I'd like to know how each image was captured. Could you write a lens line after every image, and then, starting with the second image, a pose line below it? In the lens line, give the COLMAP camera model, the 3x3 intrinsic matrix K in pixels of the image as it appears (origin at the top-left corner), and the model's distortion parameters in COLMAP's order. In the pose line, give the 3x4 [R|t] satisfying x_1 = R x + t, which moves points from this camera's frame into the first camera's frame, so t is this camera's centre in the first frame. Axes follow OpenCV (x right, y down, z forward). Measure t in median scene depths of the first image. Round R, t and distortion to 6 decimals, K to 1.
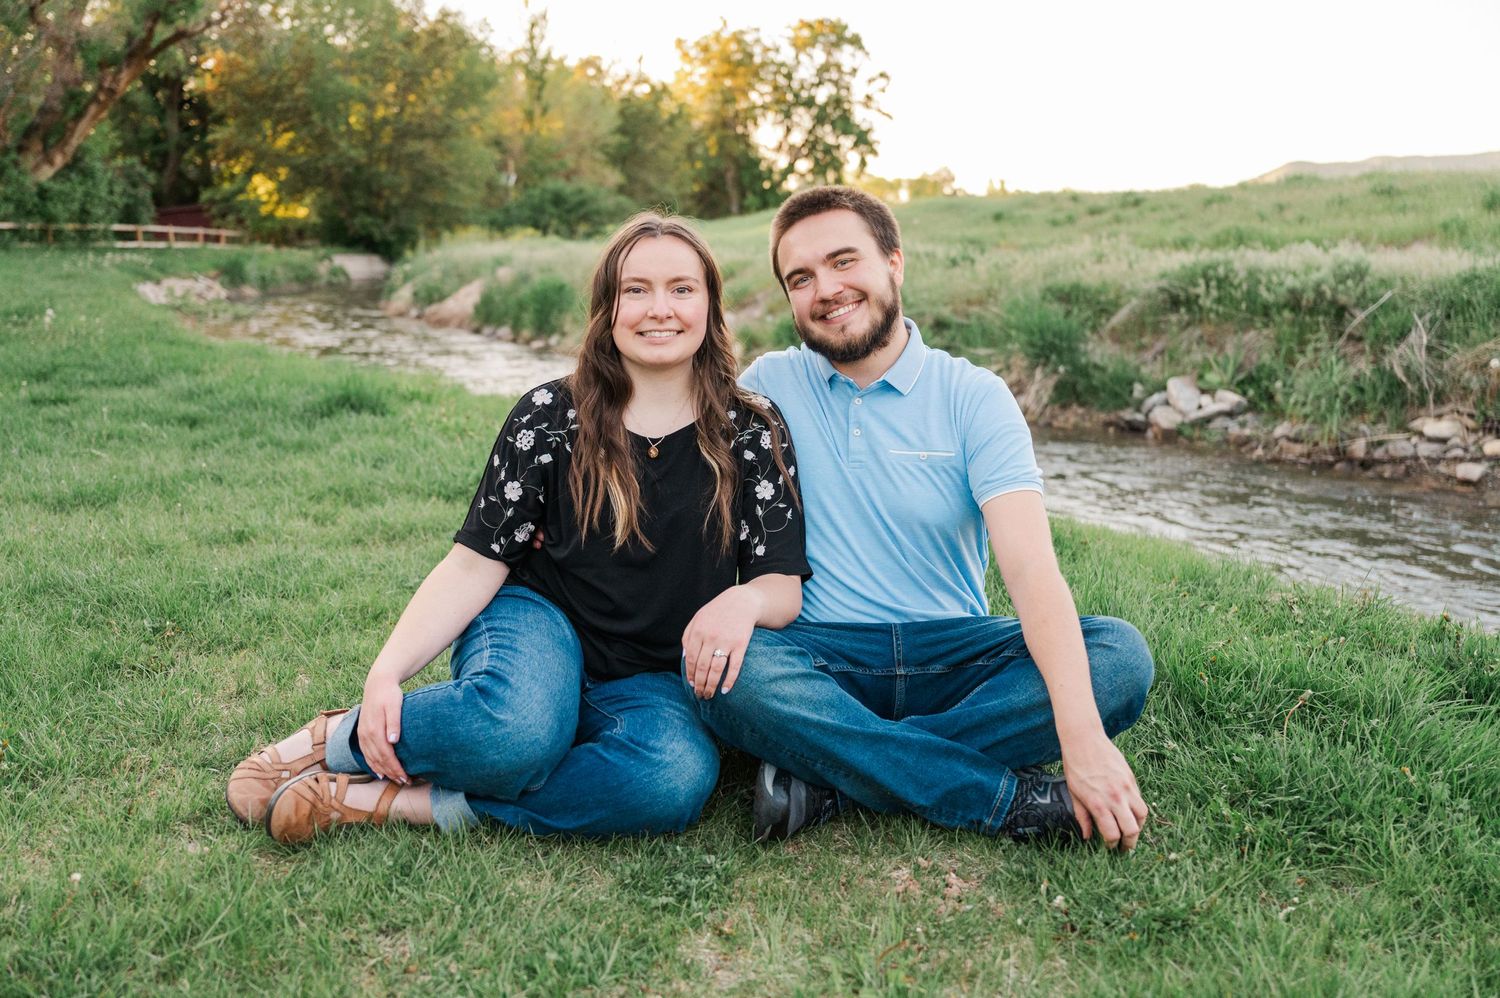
lens RADIAL K [[1384.2, 0, 750.0], [0, 1384.2, 499.0], [0, 0, 1]] dist [-0.001303, 0.009711]
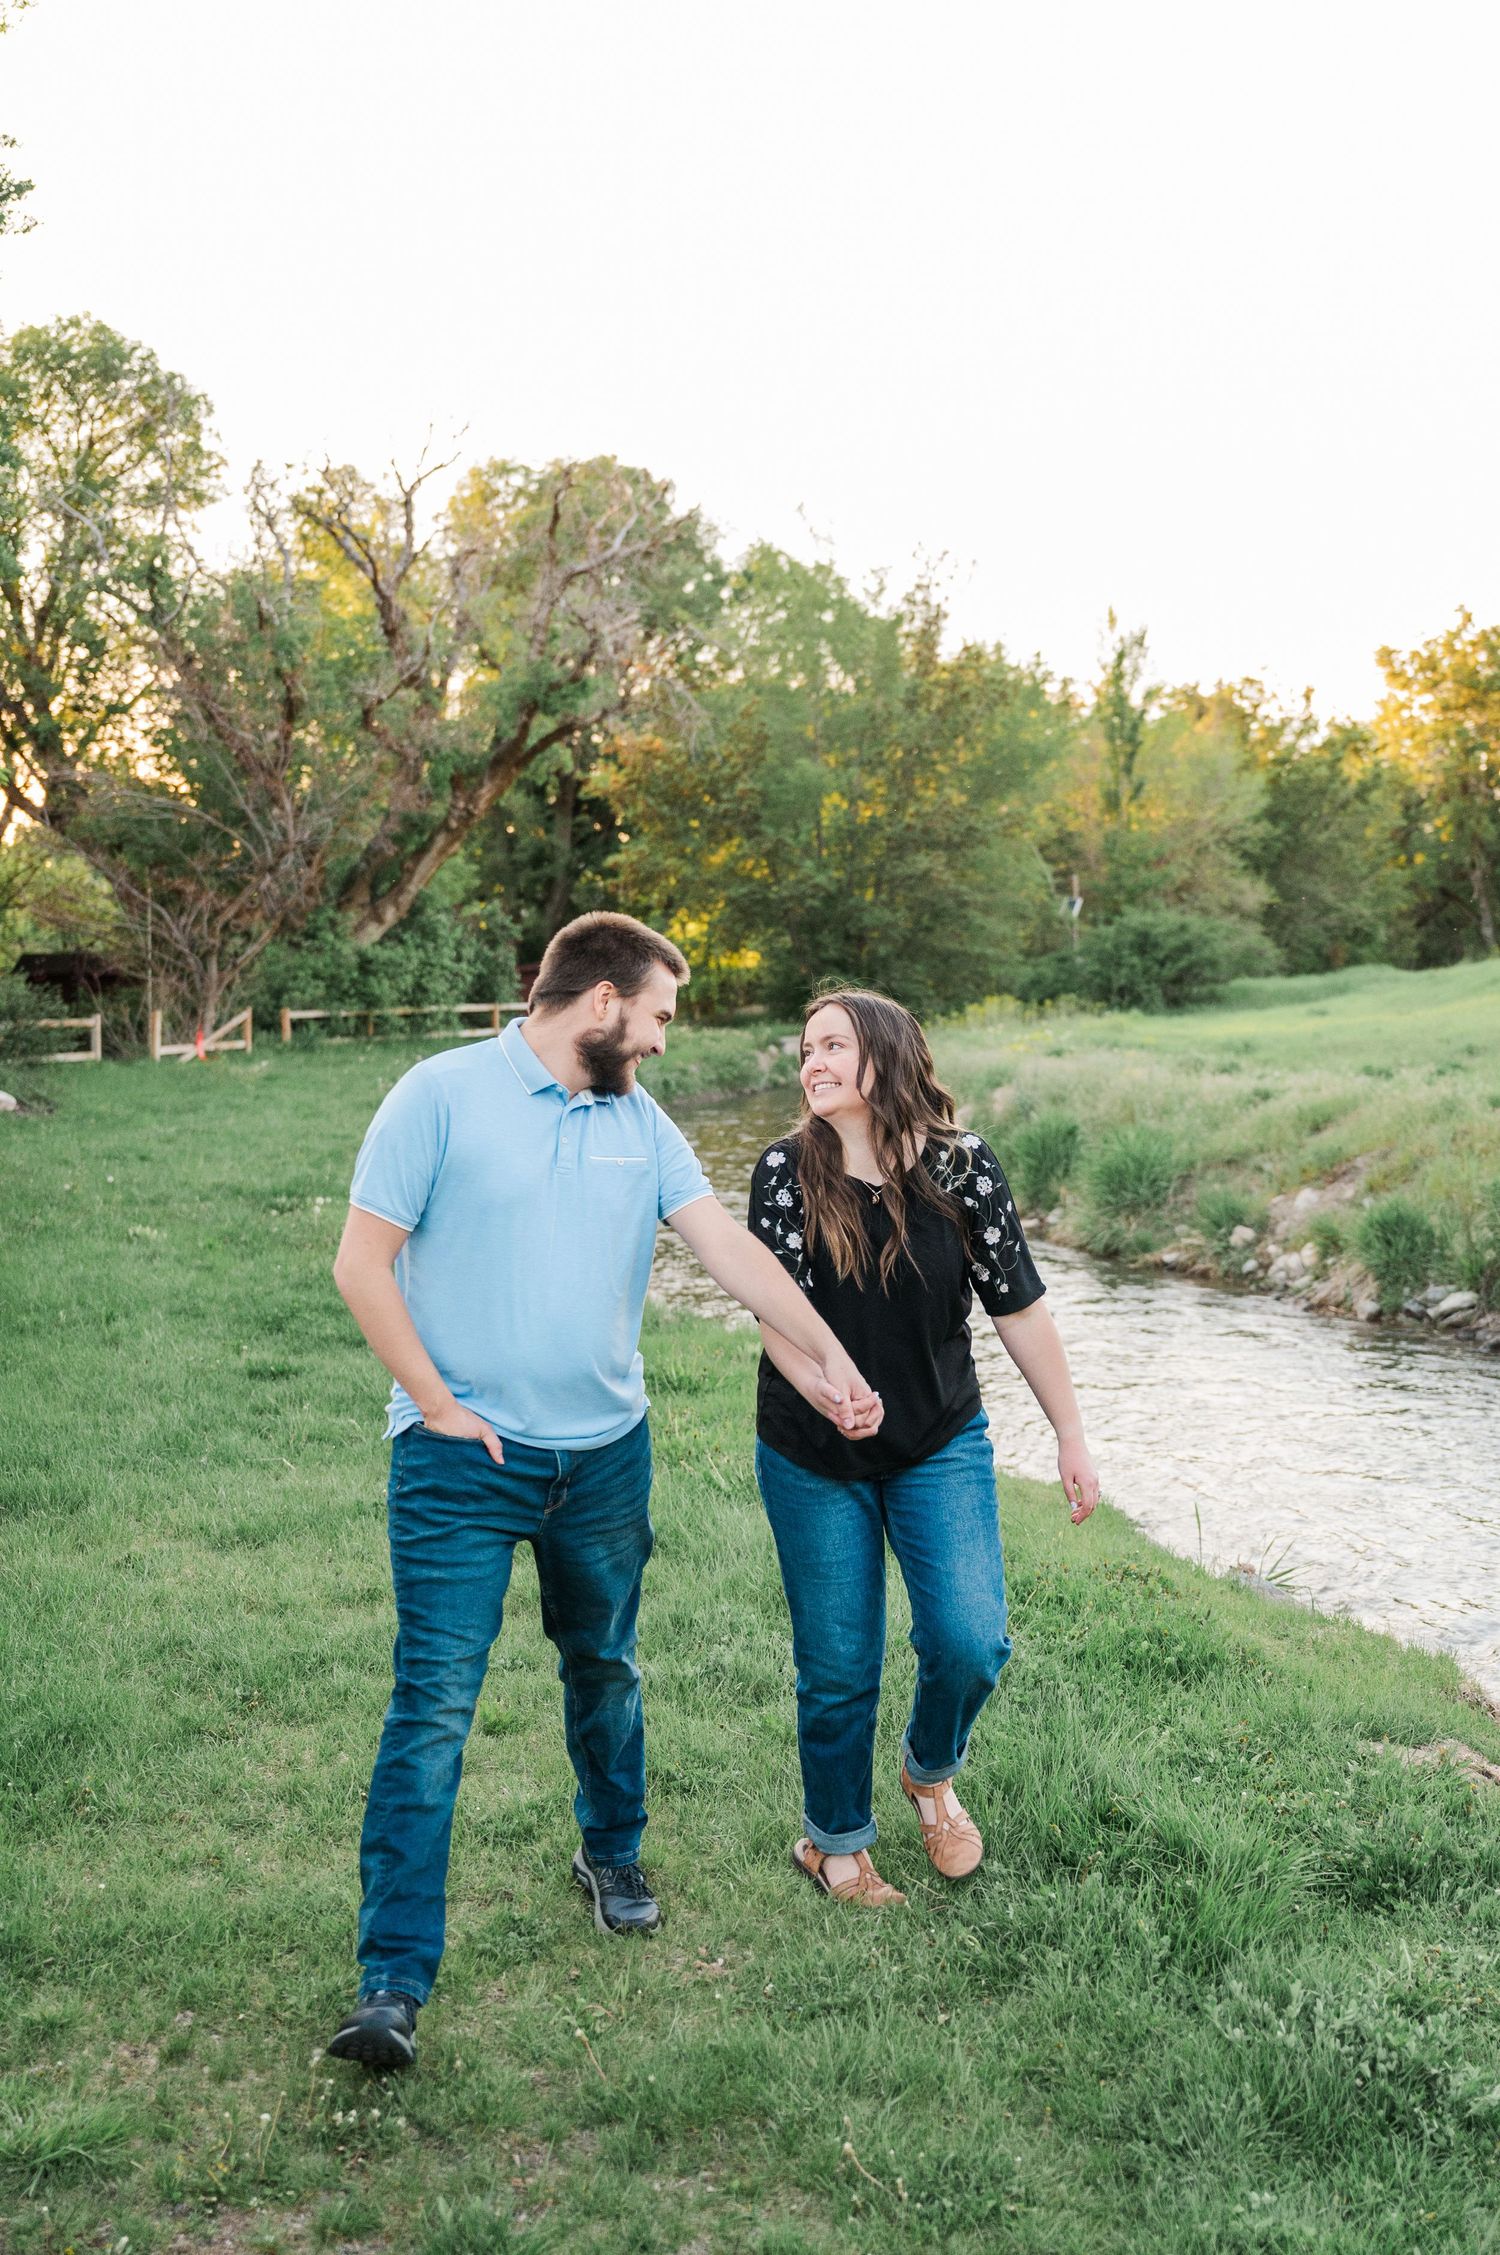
lens RADIAL K [[2482.6, 0, 759.2], [0, 2482.6, 975.7], [0, 0, 1]] dist [-0.001792, 0.005079]
pose [[0.949517, -0.014223, -0.313394, 0.048474], [-0.041995, 0.984218, -0.171903, -0.012341], [0.310893, 0.176386, 0.933934, -0.067938]]
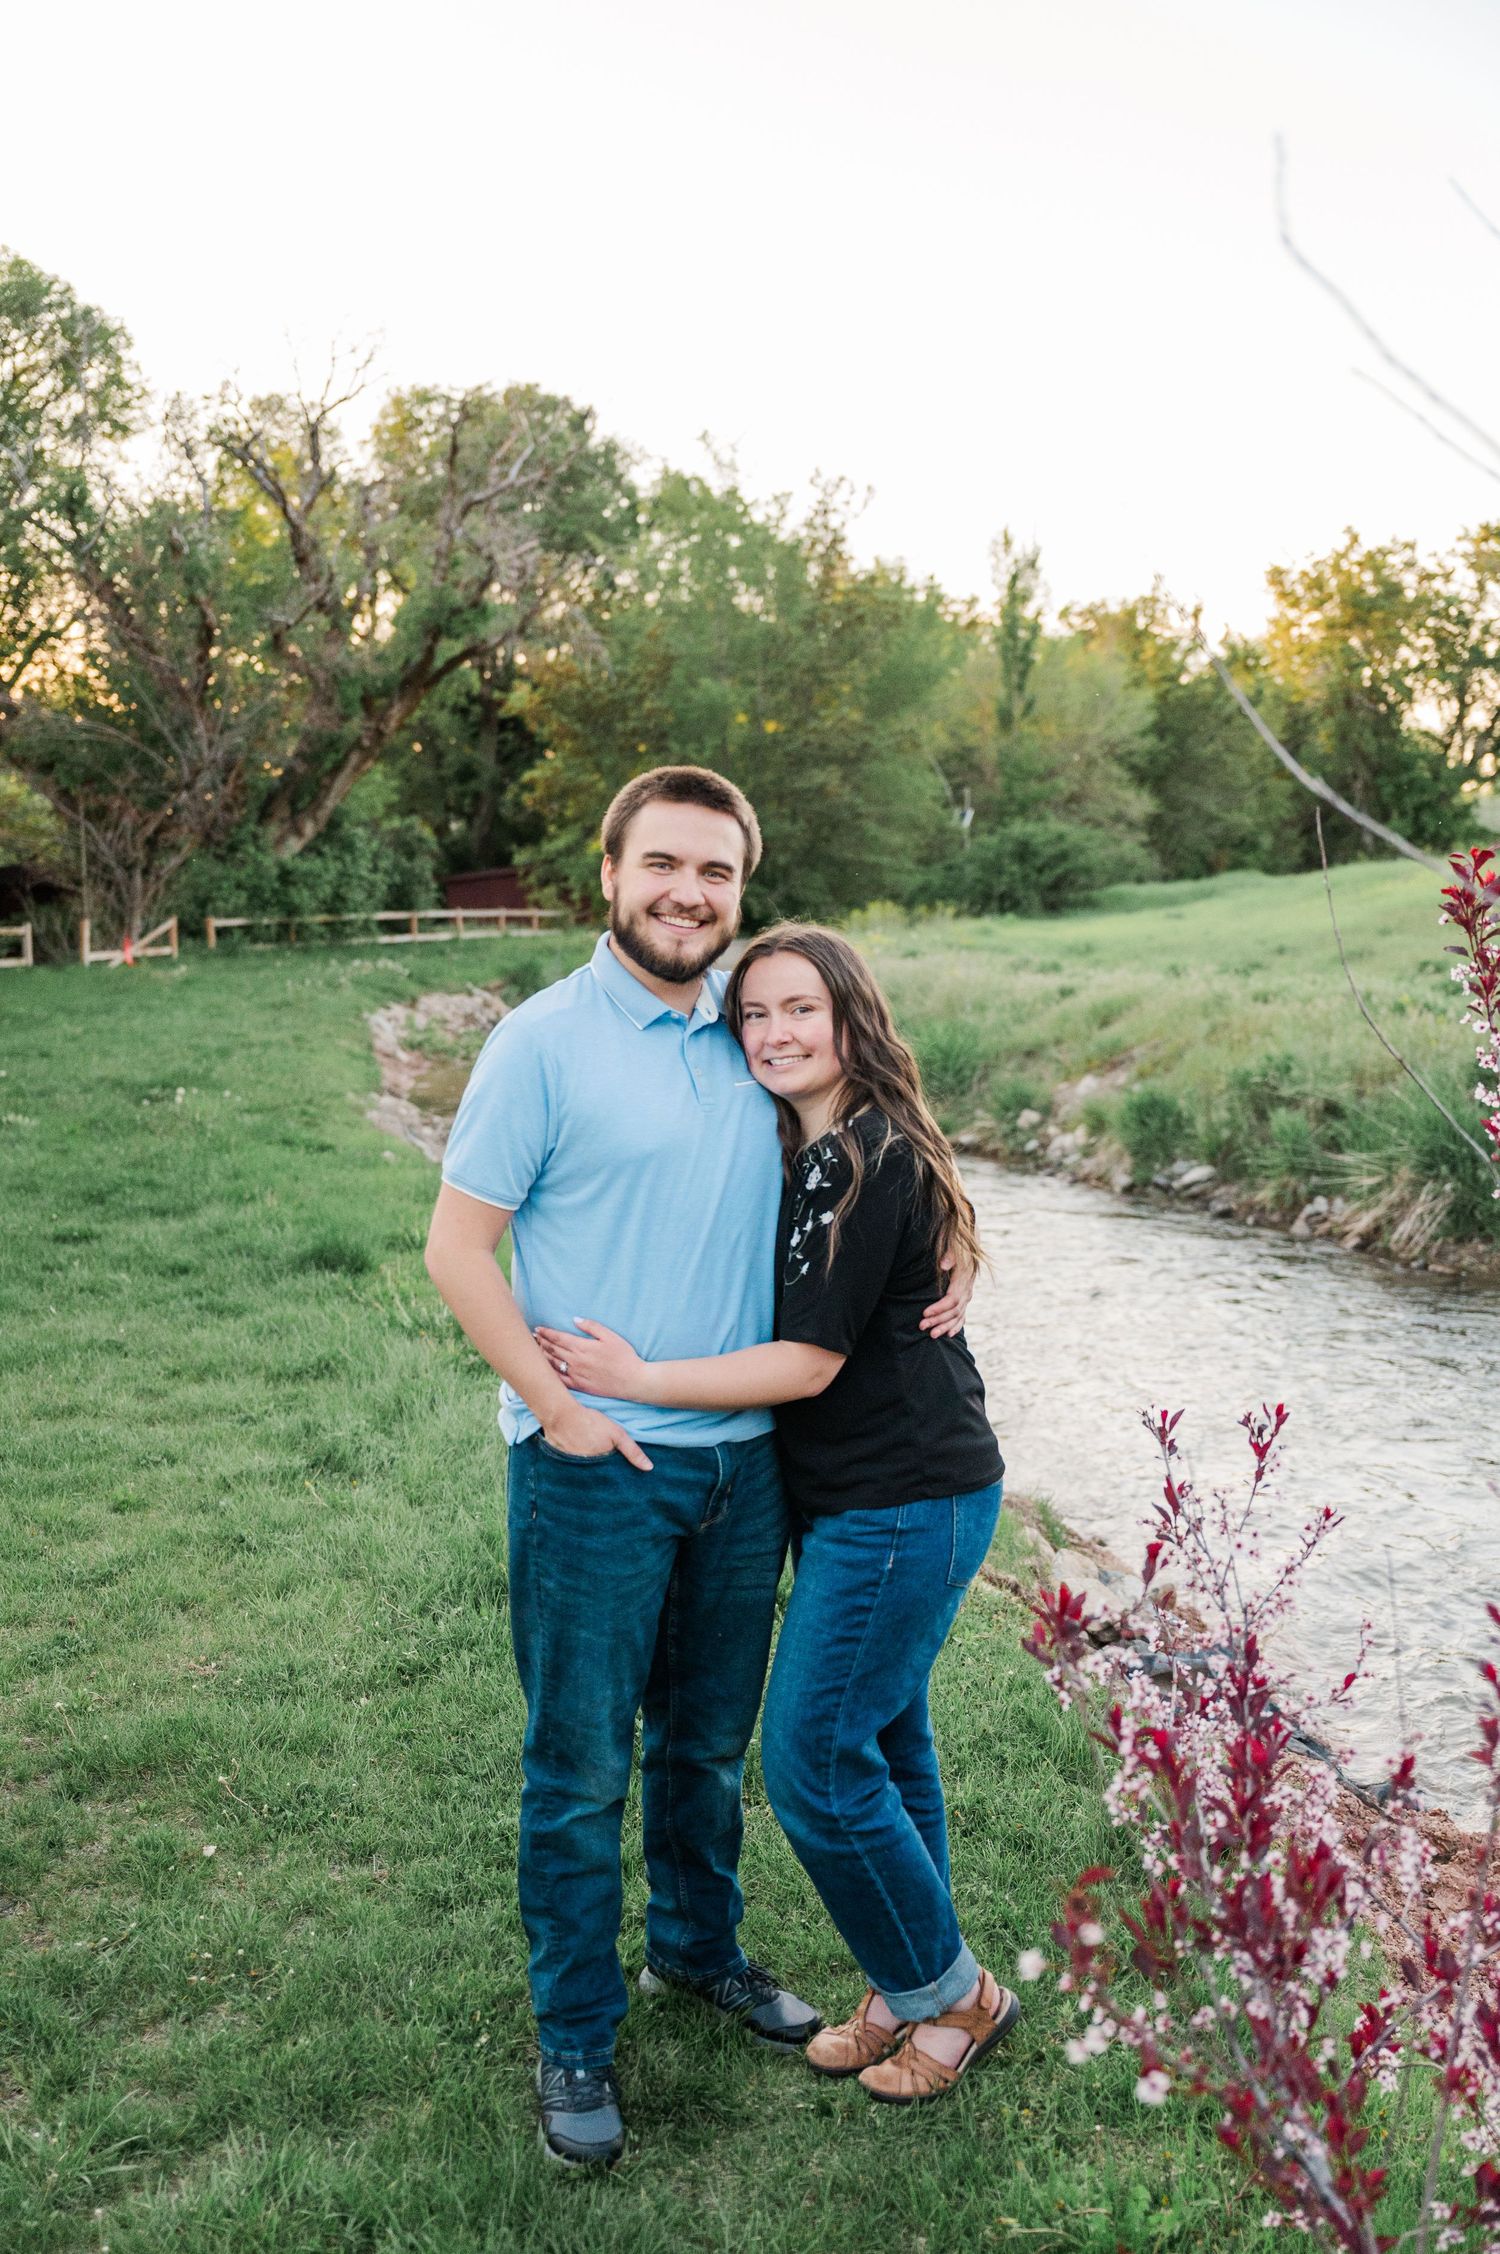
lens RADIAL K [[2344.2, 0, 743.7], [0, 2344.2, 1110.5], [0, 0, 1]] dist [0.007276, 0.009268]
pose [[0.952859, 0.010683, -0.303224, 0.083611], [-0.035525, 0.996434, -0.076529, -0.010176], [0.301326, 0.083693, 0.949841, -0.078989]]
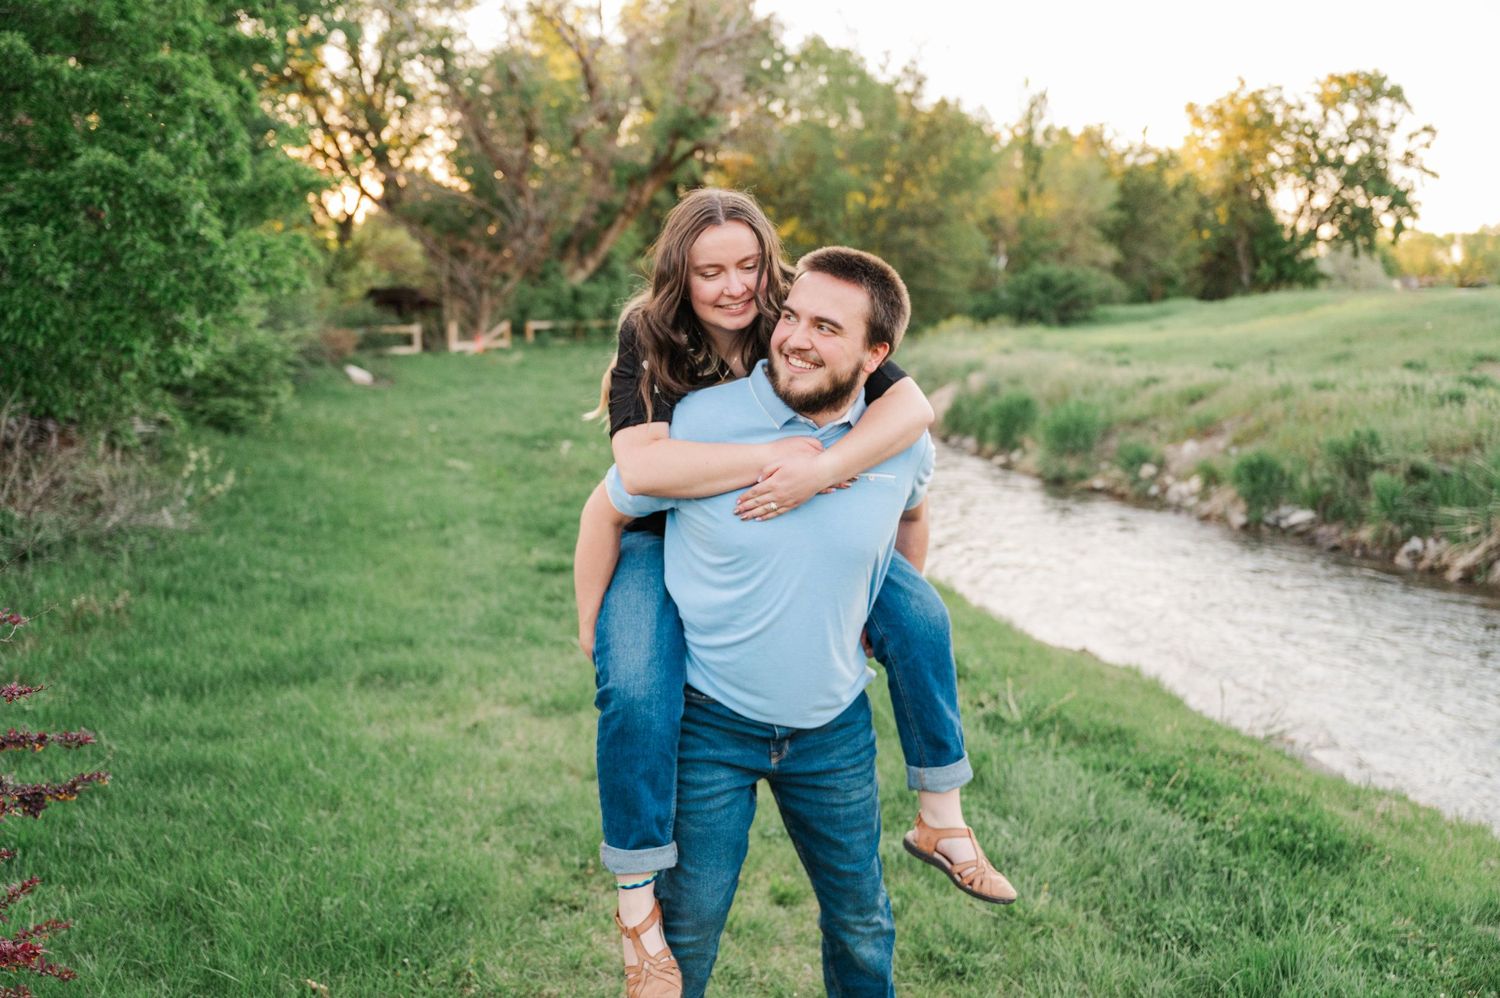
lens RADIAL K [[1428.4, 0, 729.4], [0, 1428.4, 496.8], [0, 0, 1]] dist [0.007613, -0.000185]
pose [[0.935220, 0.038441, -0.351975, 0.017223], [-0.054791, 0.997827, -0.036606, -0.019318], [0.349803, 0.053520, 0.935293, -0.027248]]
